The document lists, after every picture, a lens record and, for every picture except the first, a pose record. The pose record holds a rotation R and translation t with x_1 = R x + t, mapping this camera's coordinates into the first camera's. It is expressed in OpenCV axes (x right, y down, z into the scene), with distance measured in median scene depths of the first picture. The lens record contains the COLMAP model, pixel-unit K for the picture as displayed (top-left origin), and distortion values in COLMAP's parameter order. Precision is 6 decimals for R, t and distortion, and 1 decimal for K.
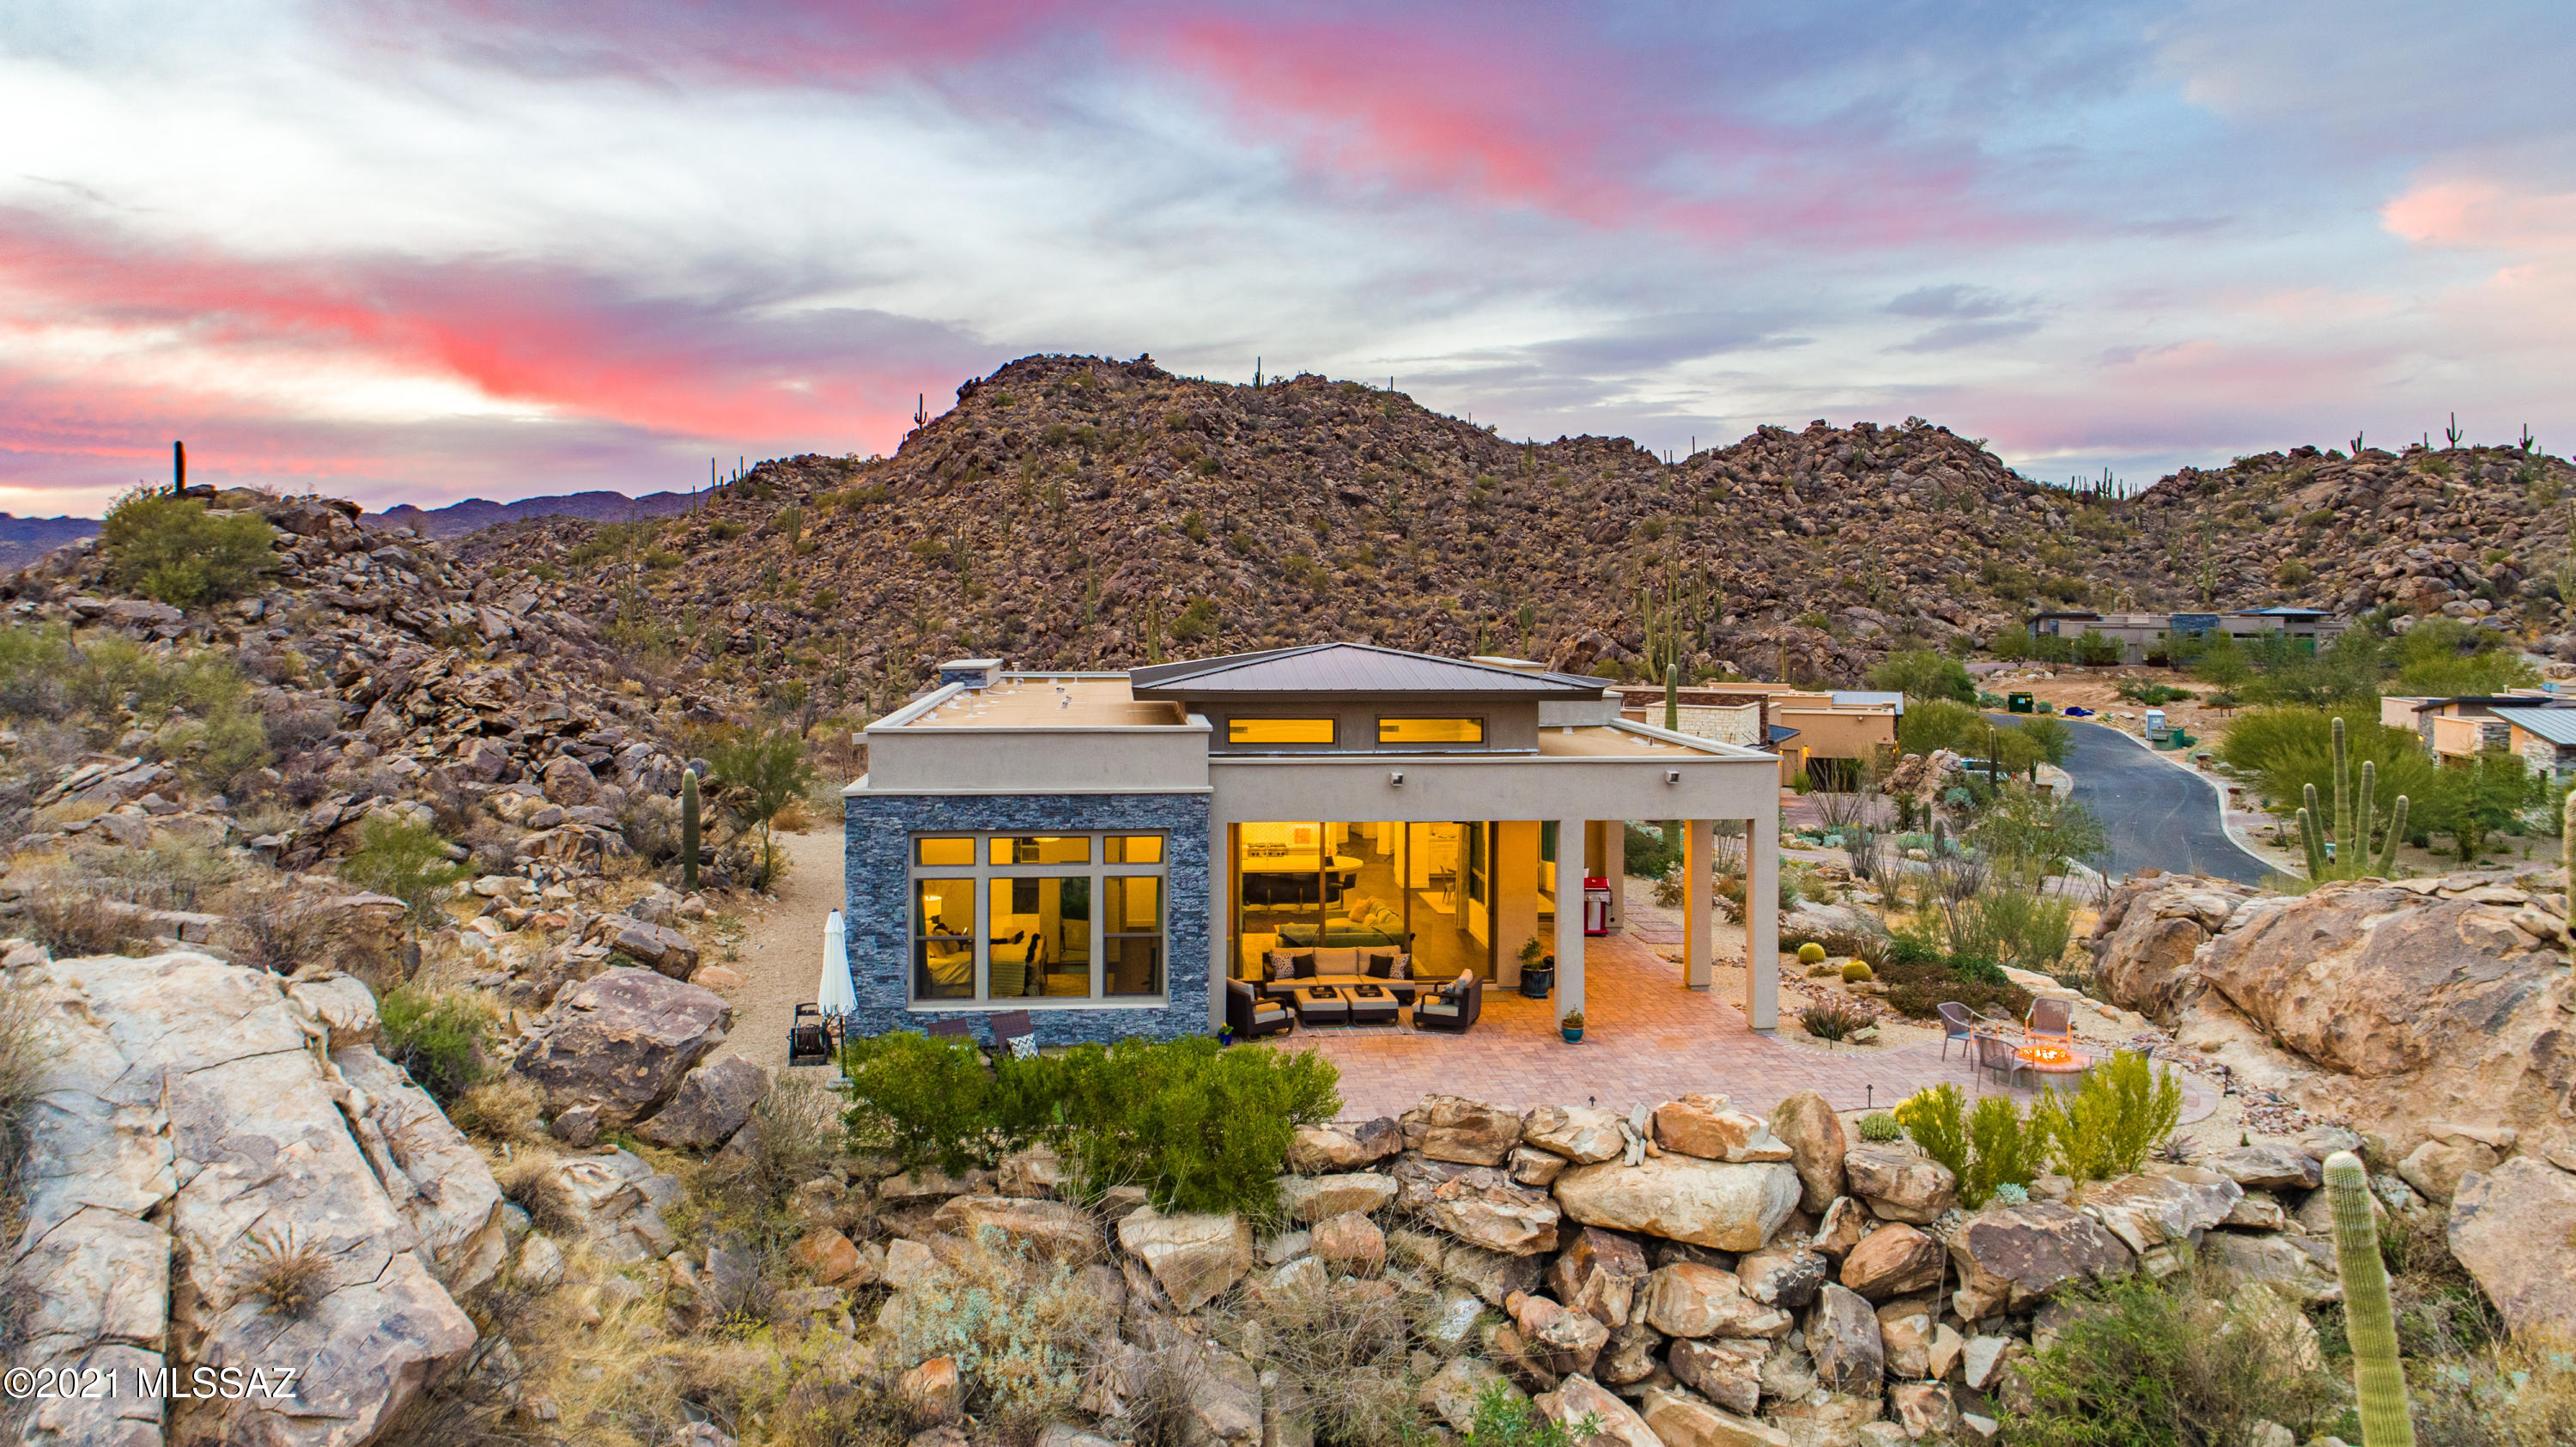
lens RADIAL K [[1745.3, 0, 1278.2], [0, 1745.3, 612.8], [0, 0, 1]] dist [0.021084, 0.001950]
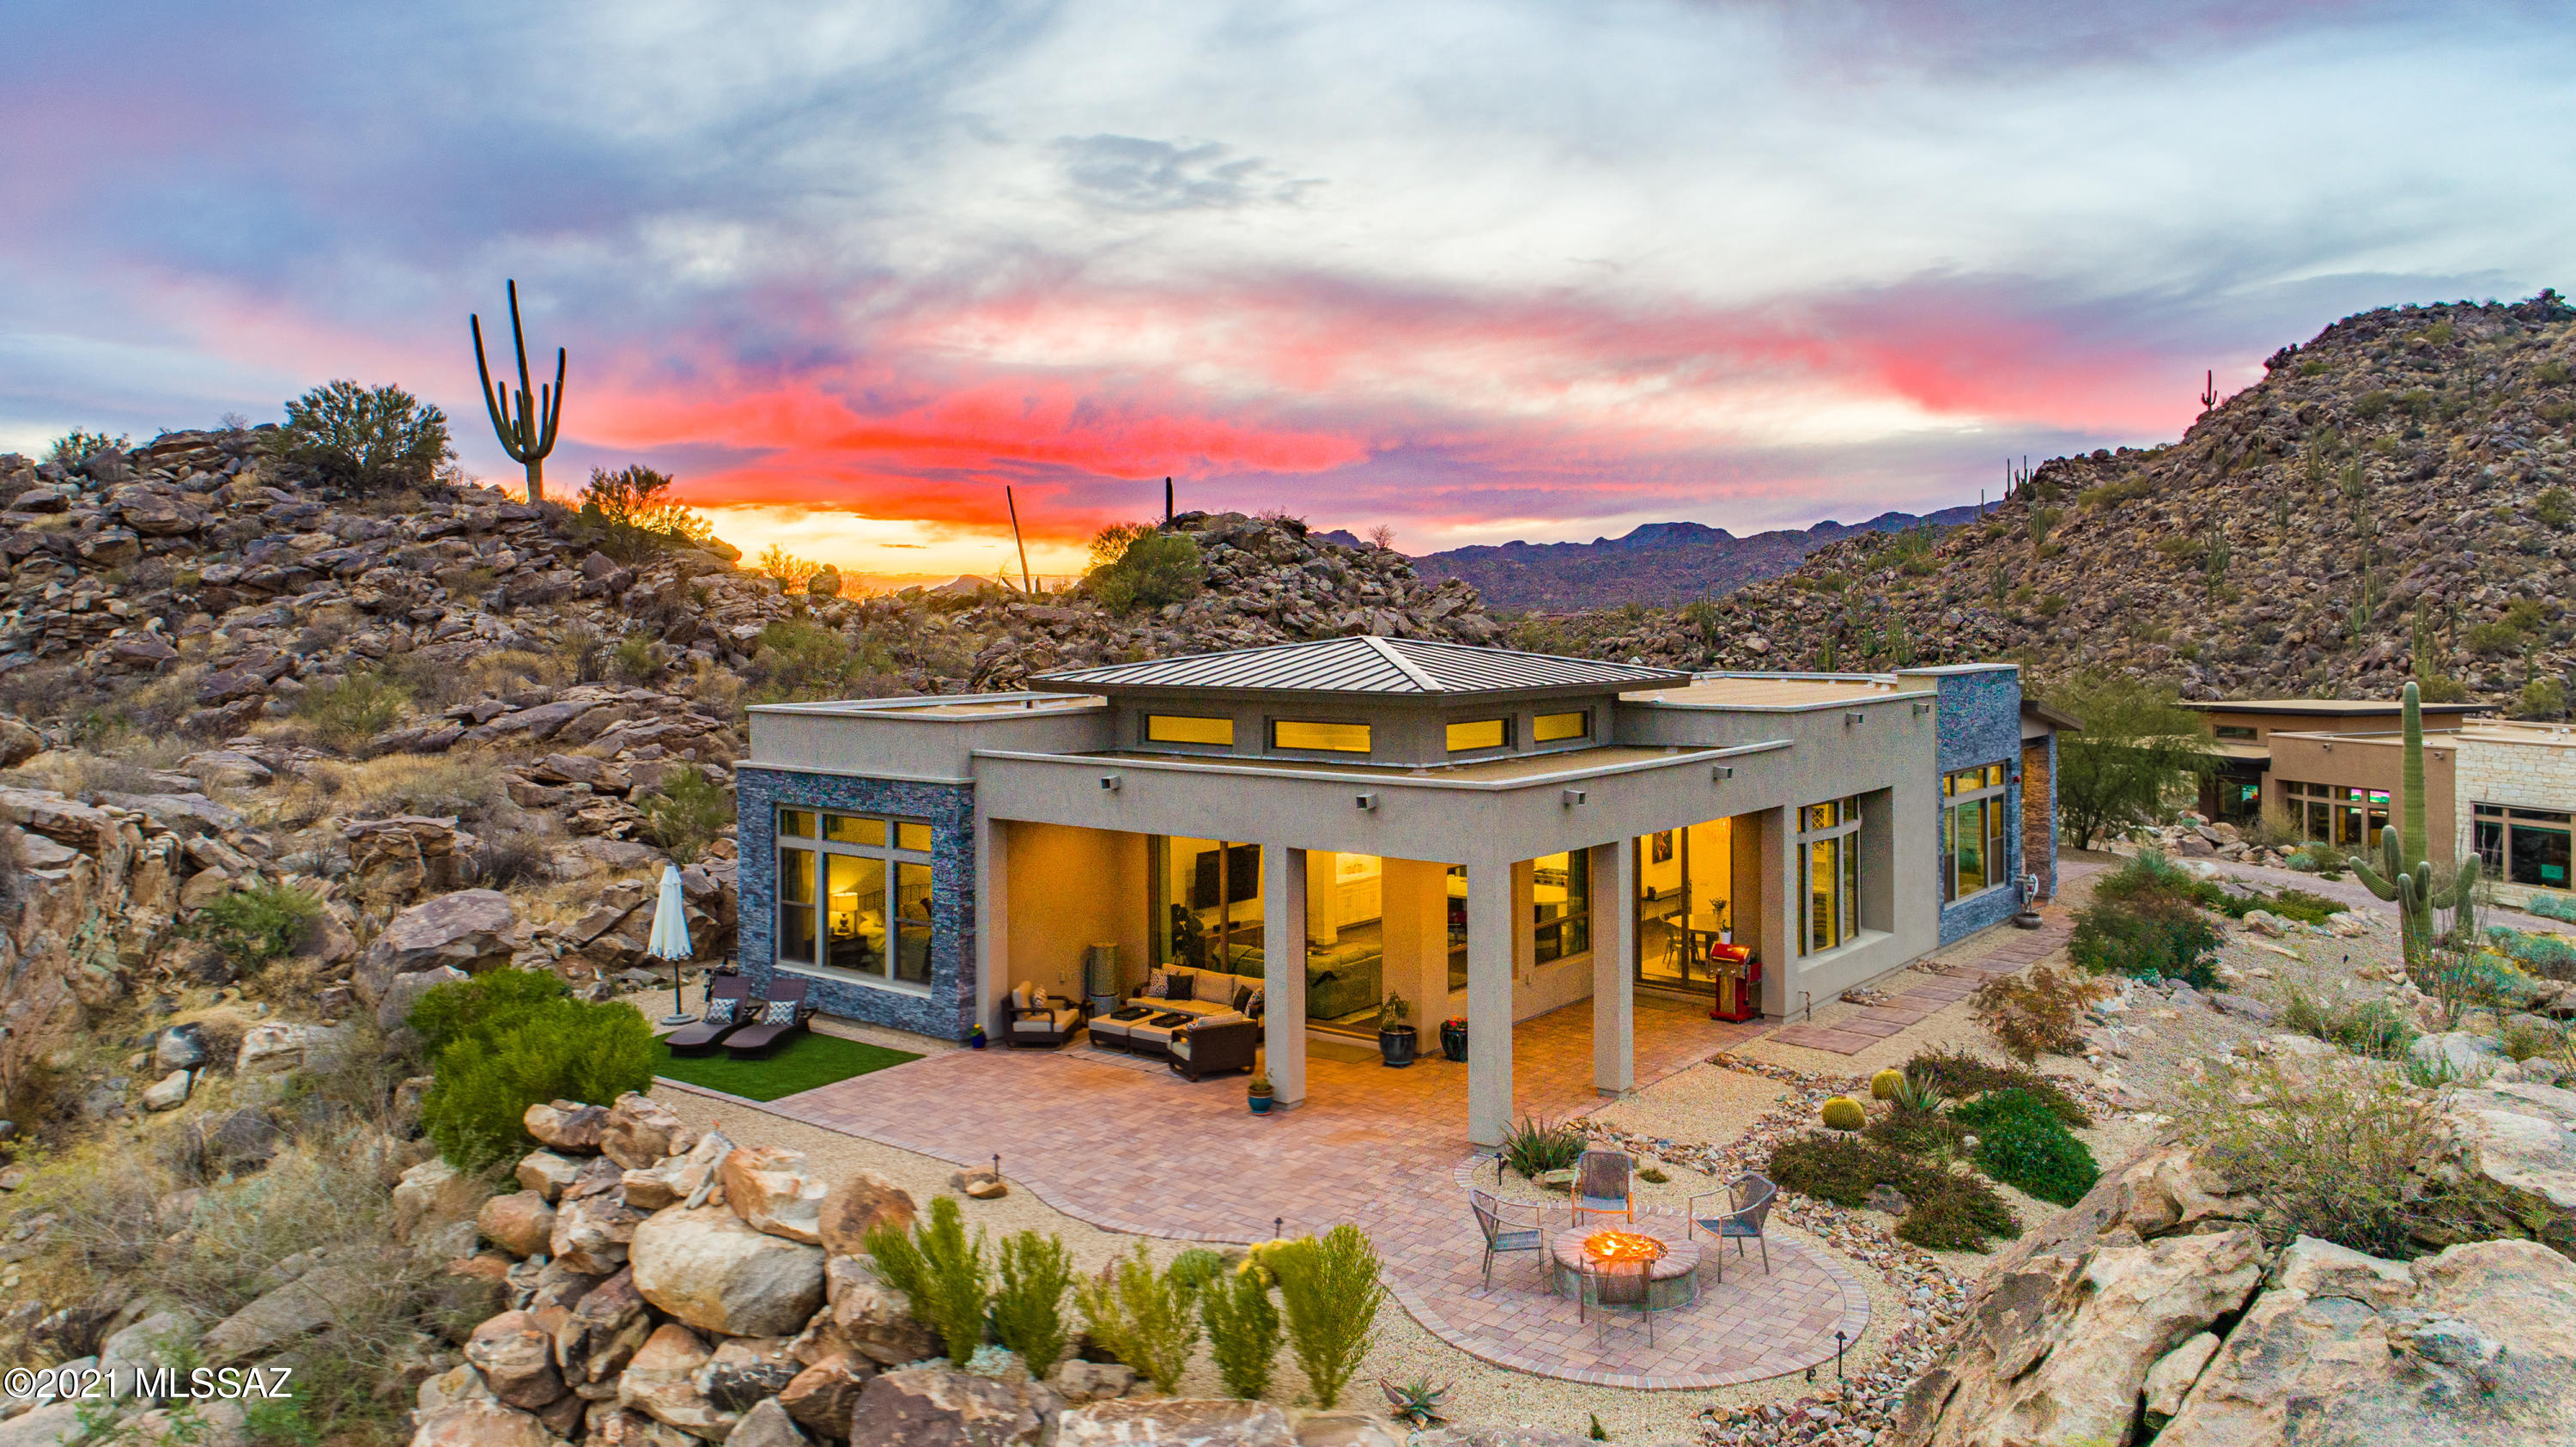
lens RADIAL K [[1777.0, 0, 1280.0], [0, 1777.0, 618.5], [0, 0, 1]] dist [0.016614, 0.000156]
pose [[0.735959, -0.000710, -0.677026, 0.078637], [-0.000977, 0.999997, -0.002111, 0.001356], [0.677026, 0.002215, 0.735956, 0.040646]]
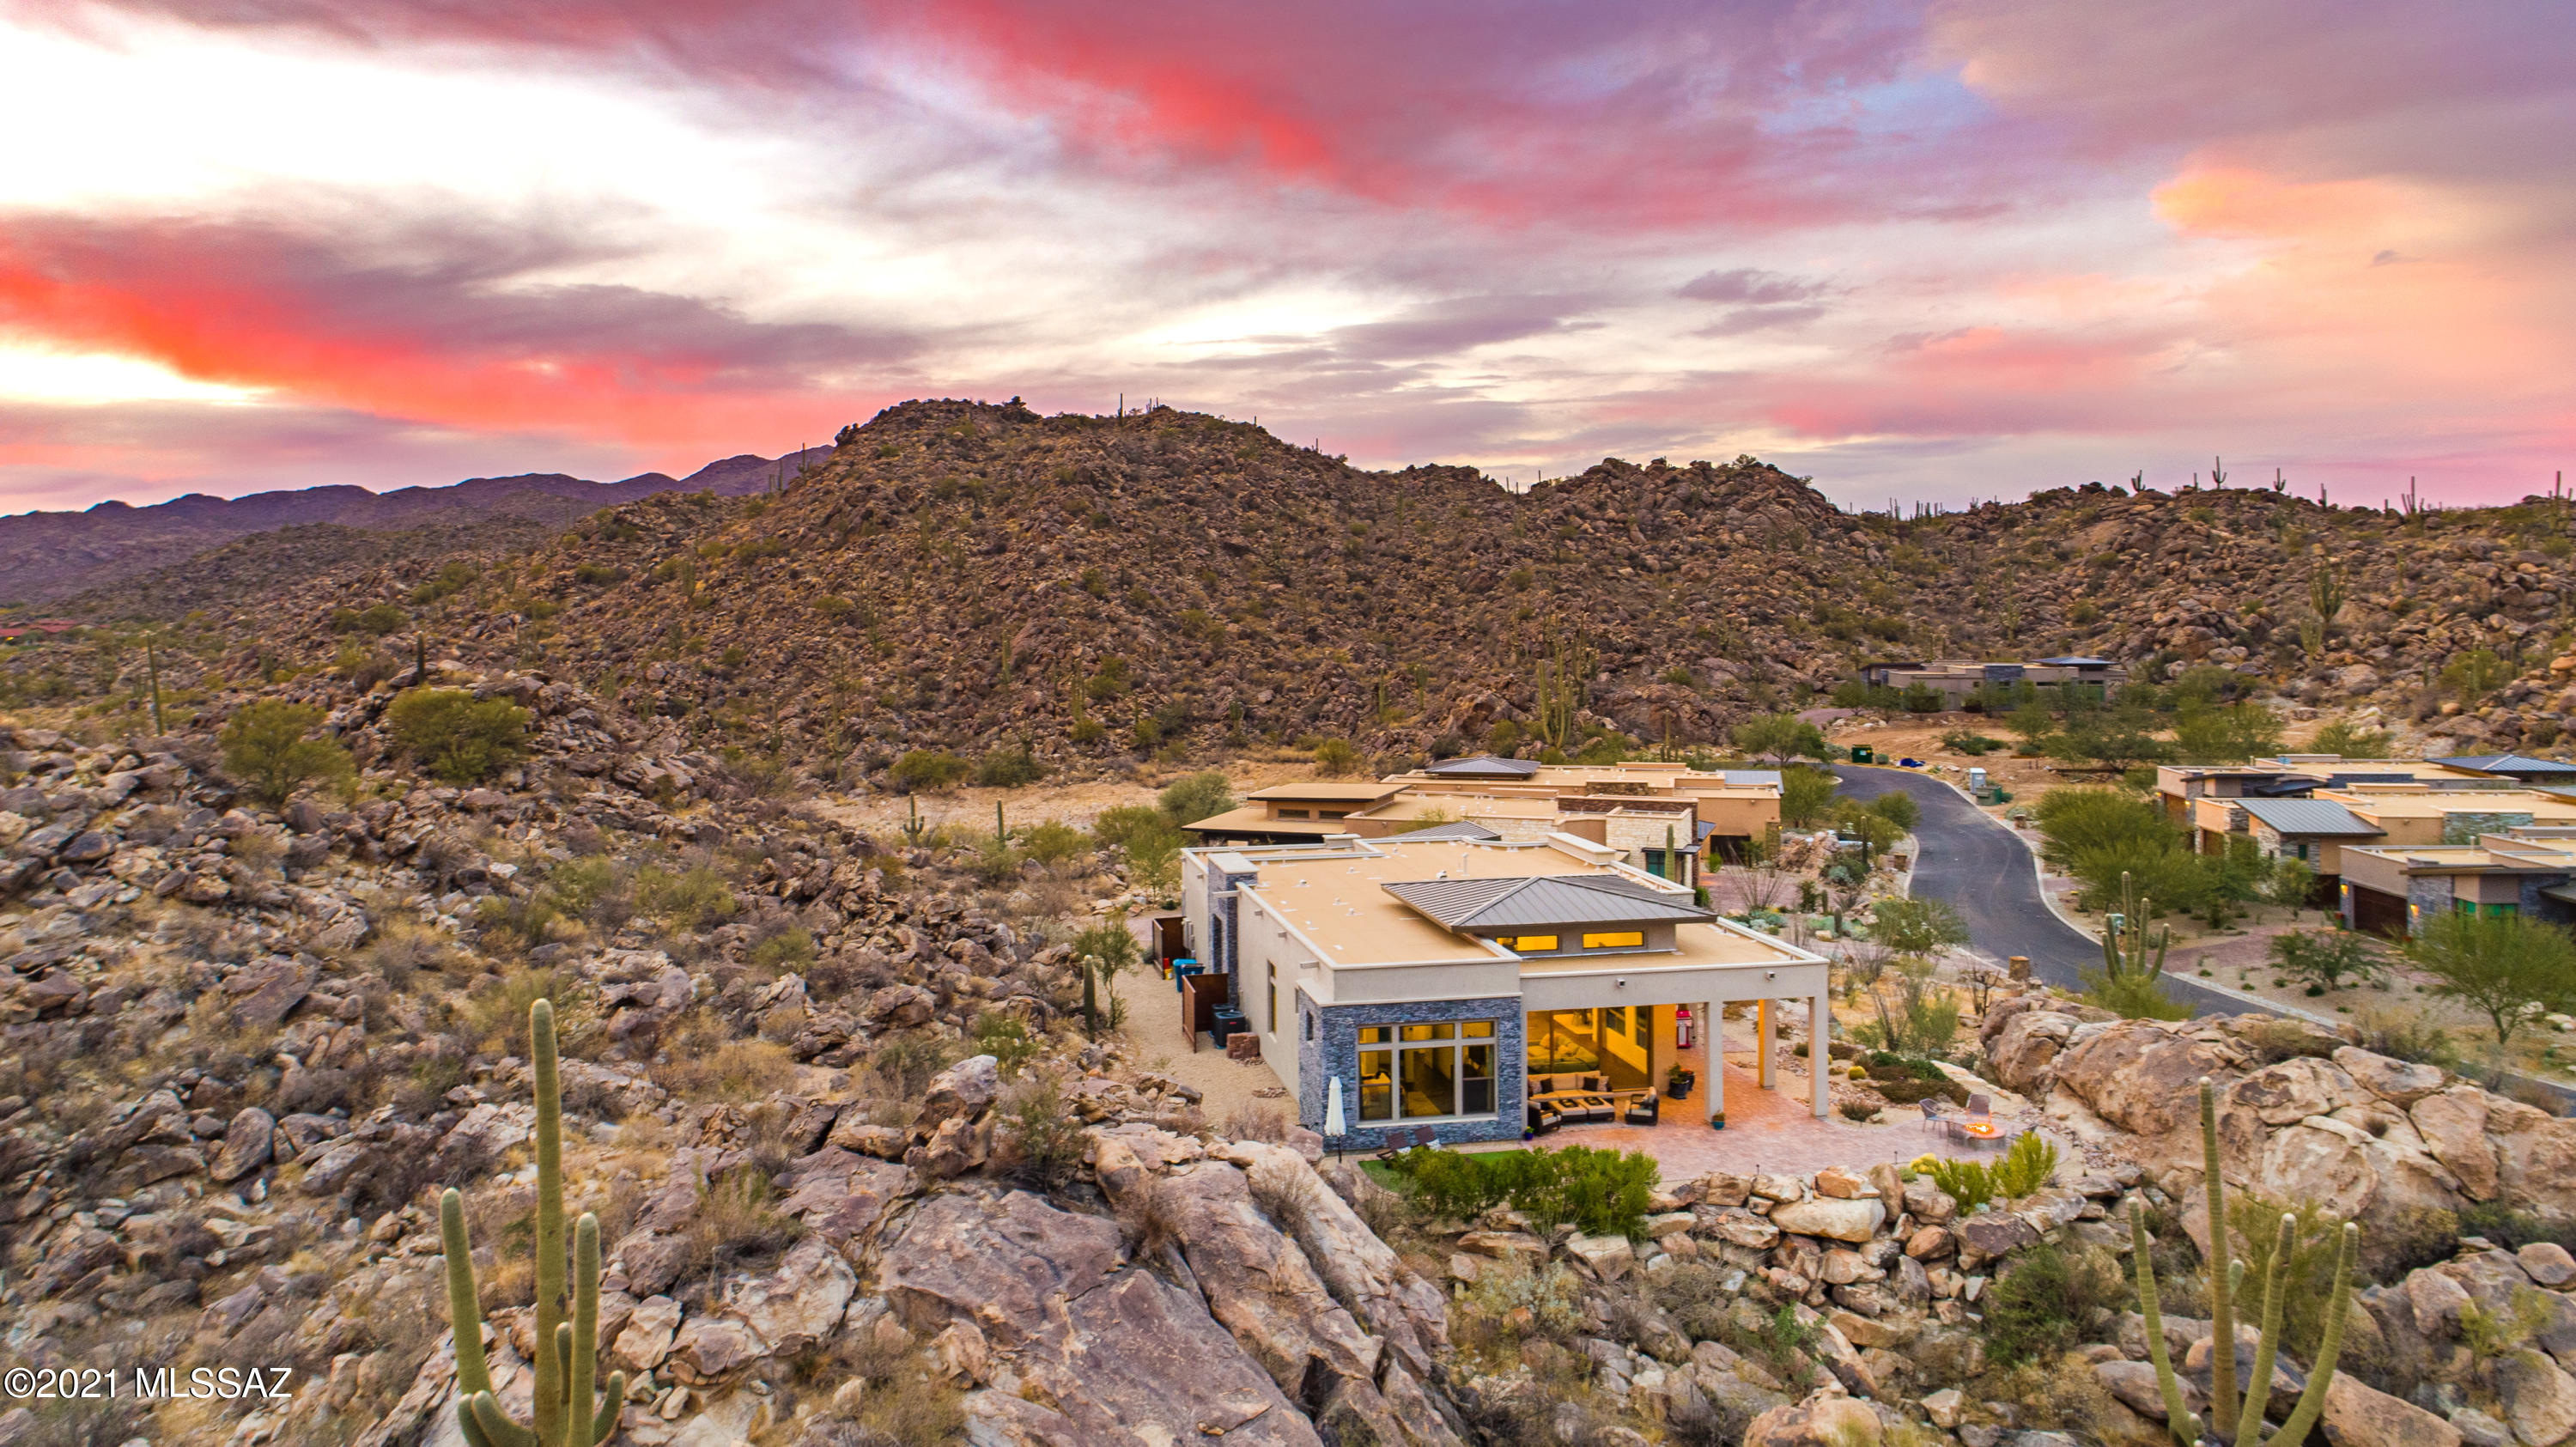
lens RADIAL K [[1777.0, 0, 1280.0], [0, 1777.0, 618.5], [0, 0, 1]] dist [0.016614, 0.000156]
pose [[0.994819, -0.011648, 0.100988, -0.047130], [0.011622, 0.999932, 0.000847, -0.029004], [-0.100991, 0.000331, 0.994887, -0.077999]]
